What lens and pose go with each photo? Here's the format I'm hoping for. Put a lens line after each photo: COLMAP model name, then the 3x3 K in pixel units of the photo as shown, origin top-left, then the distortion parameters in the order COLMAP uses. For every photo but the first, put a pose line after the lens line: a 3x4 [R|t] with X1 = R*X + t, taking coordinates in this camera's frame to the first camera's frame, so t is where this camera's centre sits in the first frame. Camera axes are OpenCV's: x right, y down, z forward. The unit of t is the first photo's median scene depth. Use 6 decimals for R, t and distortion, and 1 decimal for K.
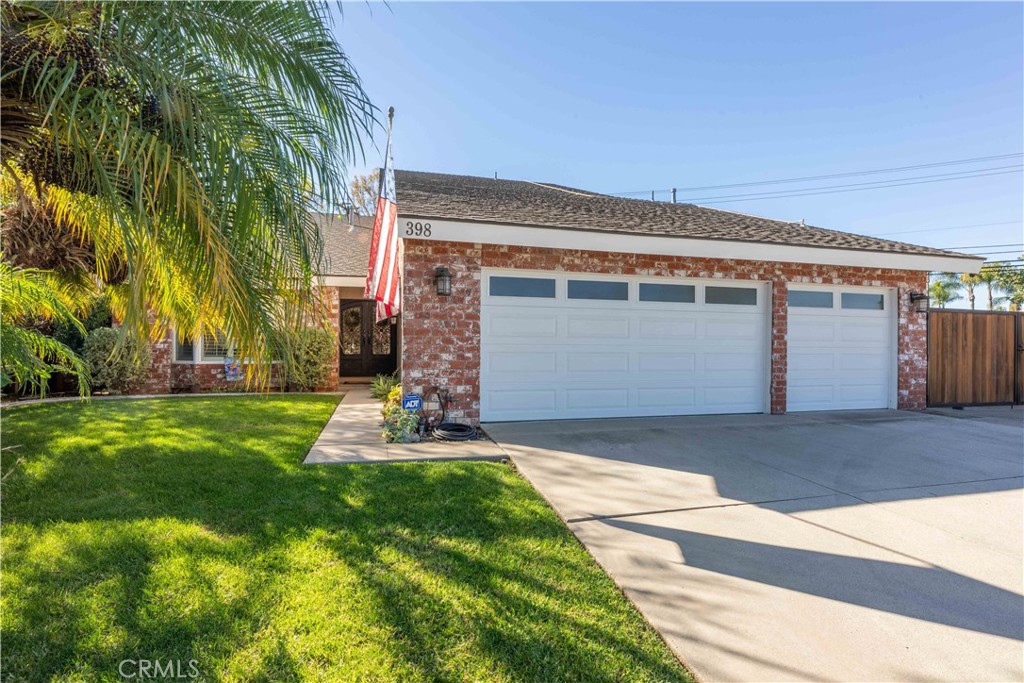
lens RADIAL K [[493.1, 0, 504.0], [0, 493.1, 353.5], [0, 0, 1]] dist [0.015157, -0.000004]
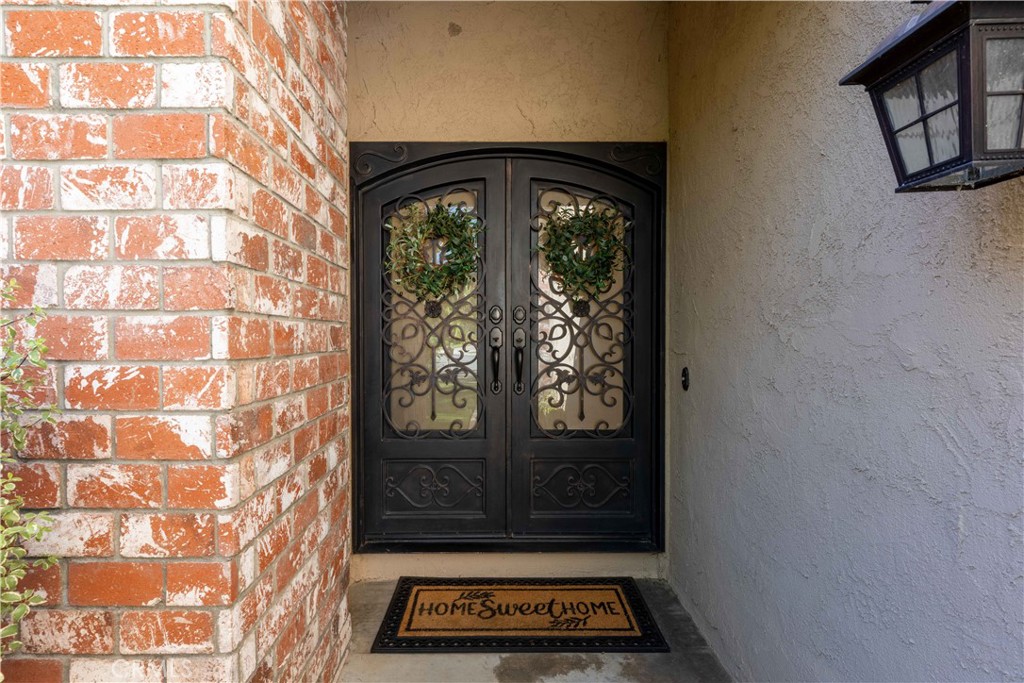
lens RADIAL K [[493.1, 0, 509.6], [0, 493.1, 342.9], [0, 0, 1]] dist [0.015157, -0.000004]
pose [[0.971154, -0.005877, -0.238382, -0.459209], [0.005171, 0.999980, -0.003587, -0.065472], [0.238398, 0.002251, 0.971165, 1.613508]]
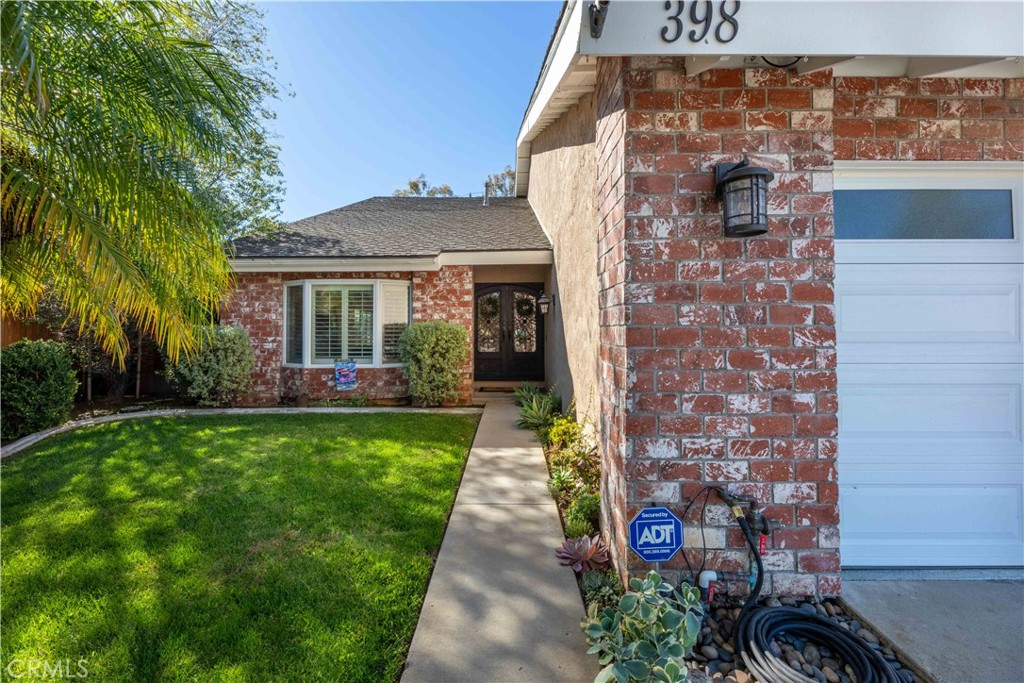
lens RADIAL K [[443.0, 0, 512.8], [0, 443.0, 336.9], [0, 0, 1]] dist [0.001201, 0.000294]
pose [[0.971604, -0.006435, -0.236524, -0.201922], [0.006285, 0.999979, -0.001386, -0.042992], [0.236528, -0.000140, 0.971625, 0.626962]]
